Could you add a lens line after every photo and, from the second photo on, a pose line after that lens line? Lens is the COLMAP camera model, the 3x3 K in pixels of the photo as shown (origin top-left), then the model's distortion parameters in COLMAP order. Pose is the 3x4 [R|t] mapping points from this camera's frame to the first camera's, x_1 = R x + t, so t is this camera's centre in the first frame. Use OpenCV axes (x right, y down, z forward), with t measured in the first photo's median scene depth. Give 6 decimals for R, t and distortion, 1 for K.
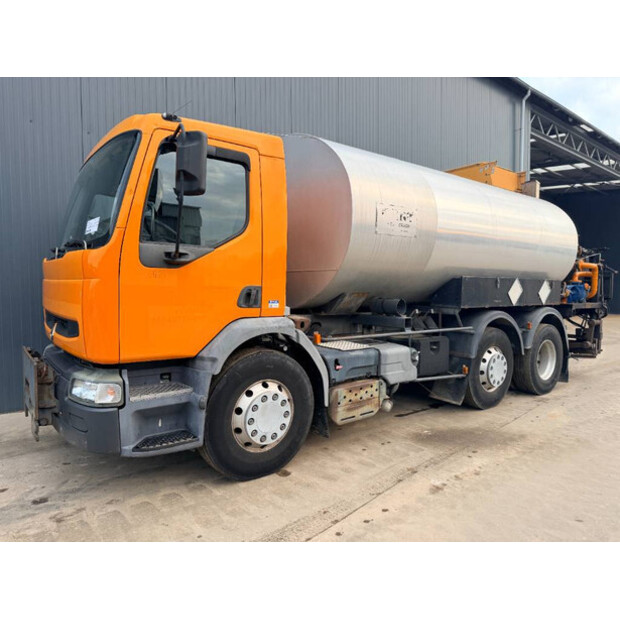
lens RADIAL K [[449.6, 0, 307.3], [0, 449.6, 308.2], [0, 0, 1]] dist [0.077581, -0.095629]
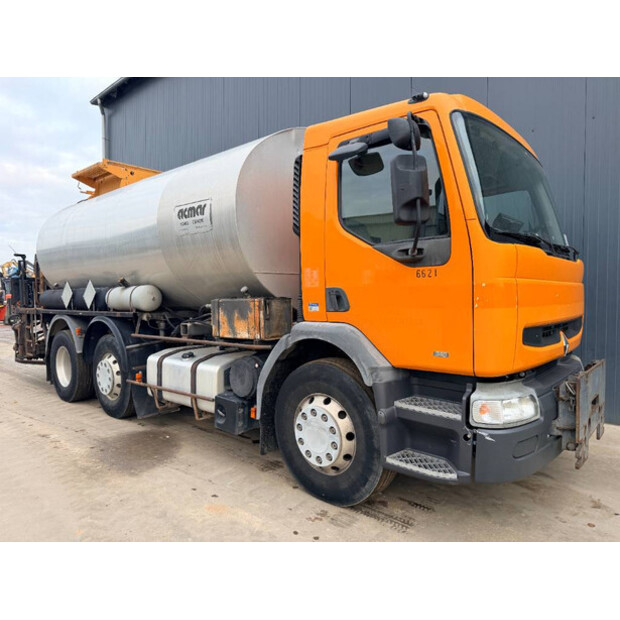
lens RADIAL K [[449.6, 0, 307.3], [0, 449.6, 308.2], [0, 0, 1]] dist [0.077581, -0.095629]
pose [[0.120015, 0.024619, -0.992467, 0.473448], [-0.042016, 0.998923, 0.019698, -0.015025], [0.991883, 0.039336, 0.120921, 0.434743]]
